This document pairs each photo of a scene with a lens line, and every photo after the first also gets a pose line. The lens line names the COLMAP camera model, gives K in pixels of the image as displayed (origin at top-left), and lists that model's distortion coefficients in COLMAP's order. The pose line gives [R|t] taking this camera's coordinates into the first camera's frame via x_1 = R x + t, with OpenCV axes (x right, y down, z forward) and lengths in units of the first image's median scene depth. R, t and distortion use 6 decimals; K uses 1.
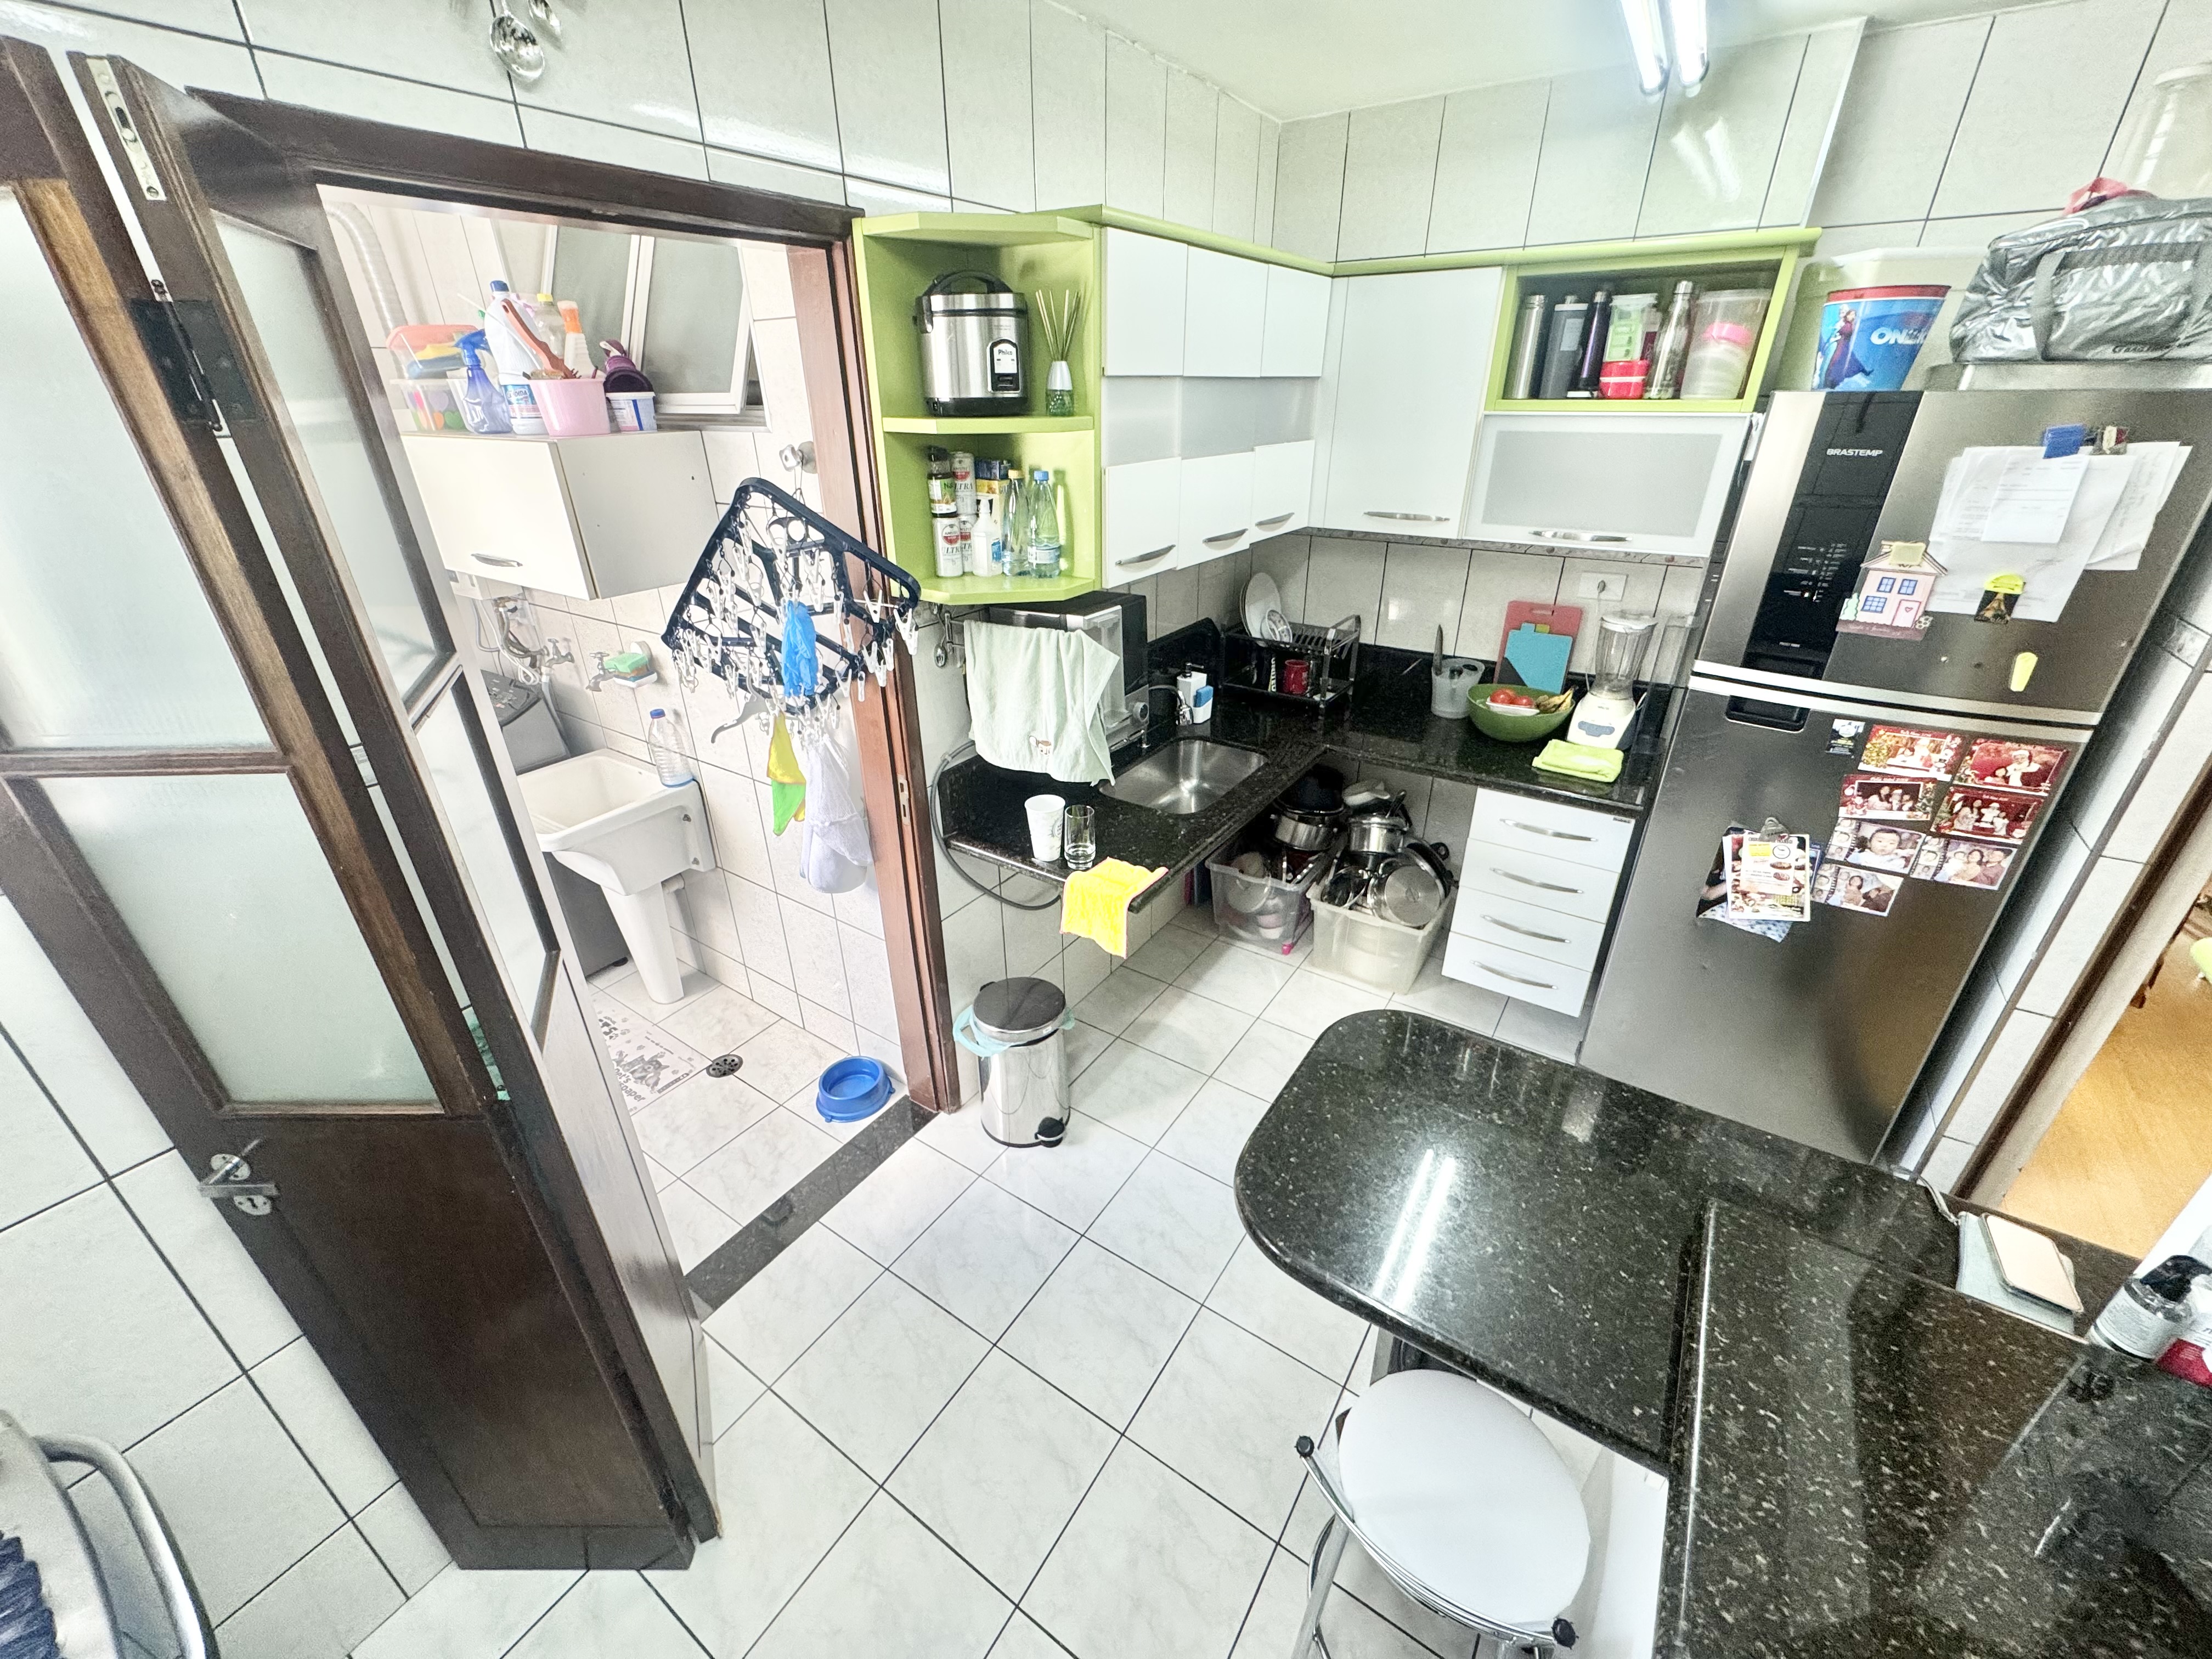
lens RADIAL K [[881.7, 0, 1103.0], [0, 881.7, 829.4], [0, 0, 1]] dist [-0.002107, -0.000097]
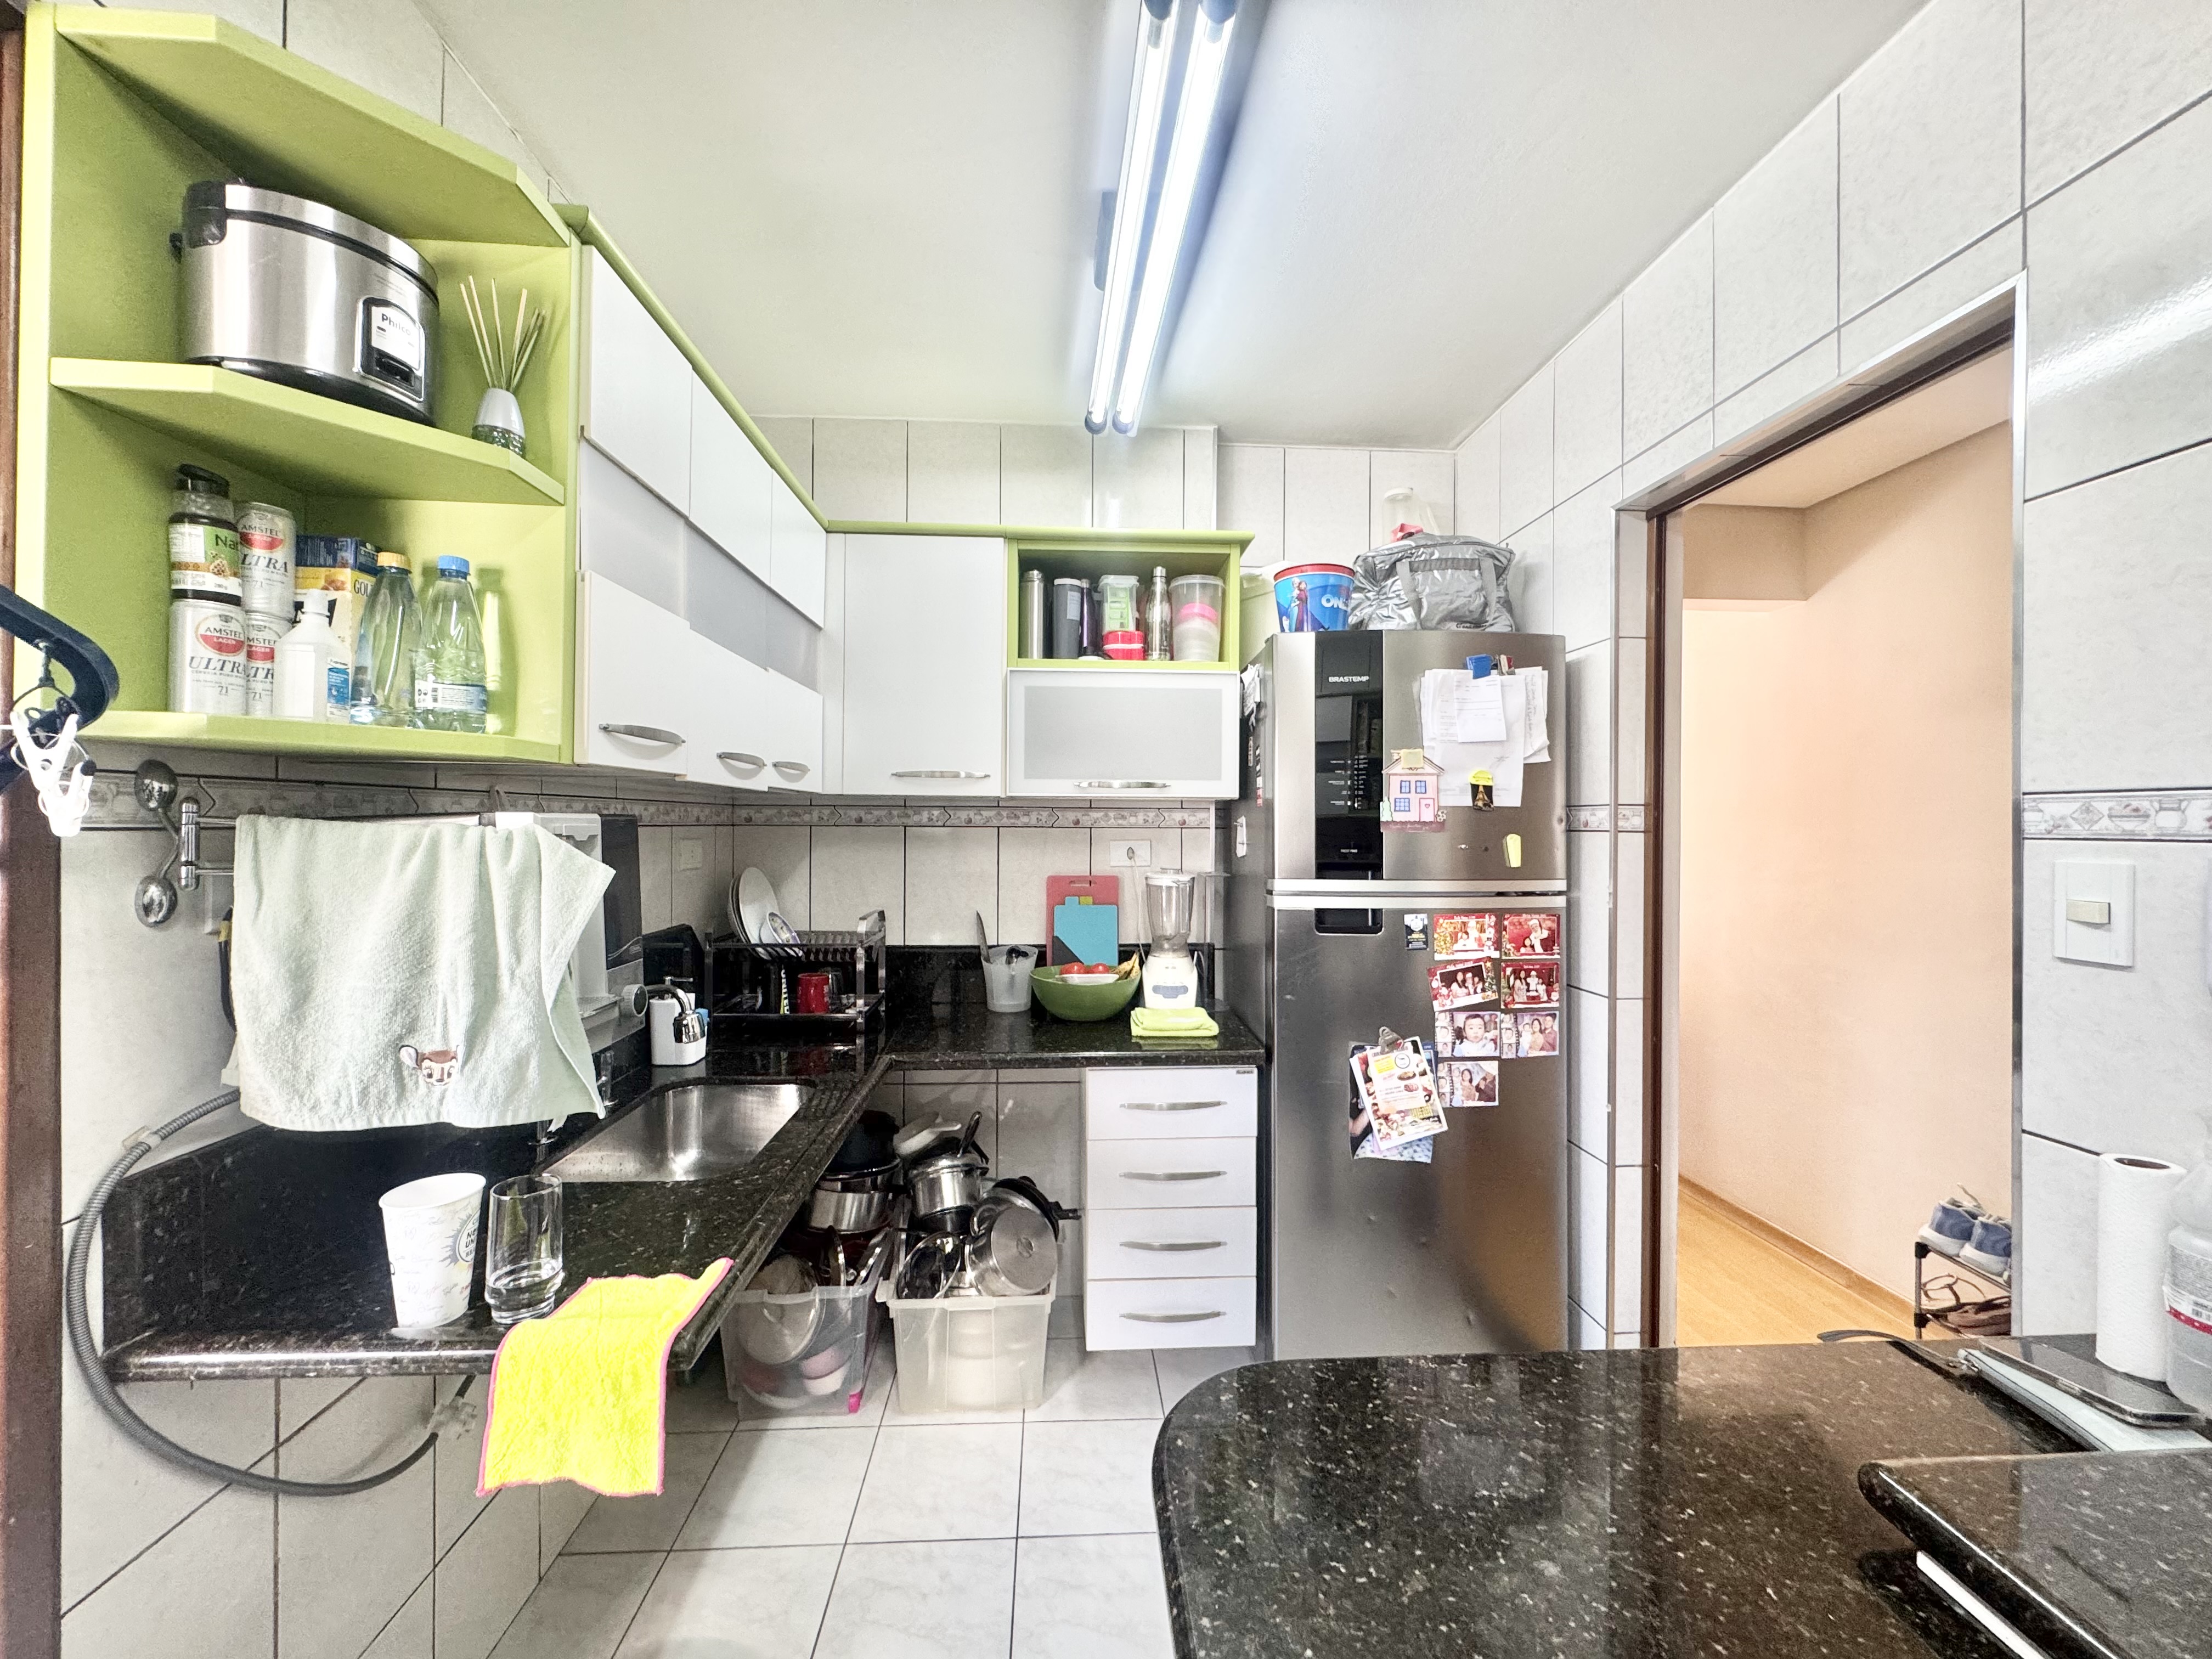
lens RADIAL K [[881.7, 0, 1103.0], [0, 881.7, 829.4], [0, 0, 1]] dist [-0.002107, -0.000097]
pose [[0.795571, 0.013022, 0.605720, -0.069223], [0.259747, 0.895896, -0.360419, 0.060272], [-0.547356, 0.444073, 0.709367, 0.386025]]
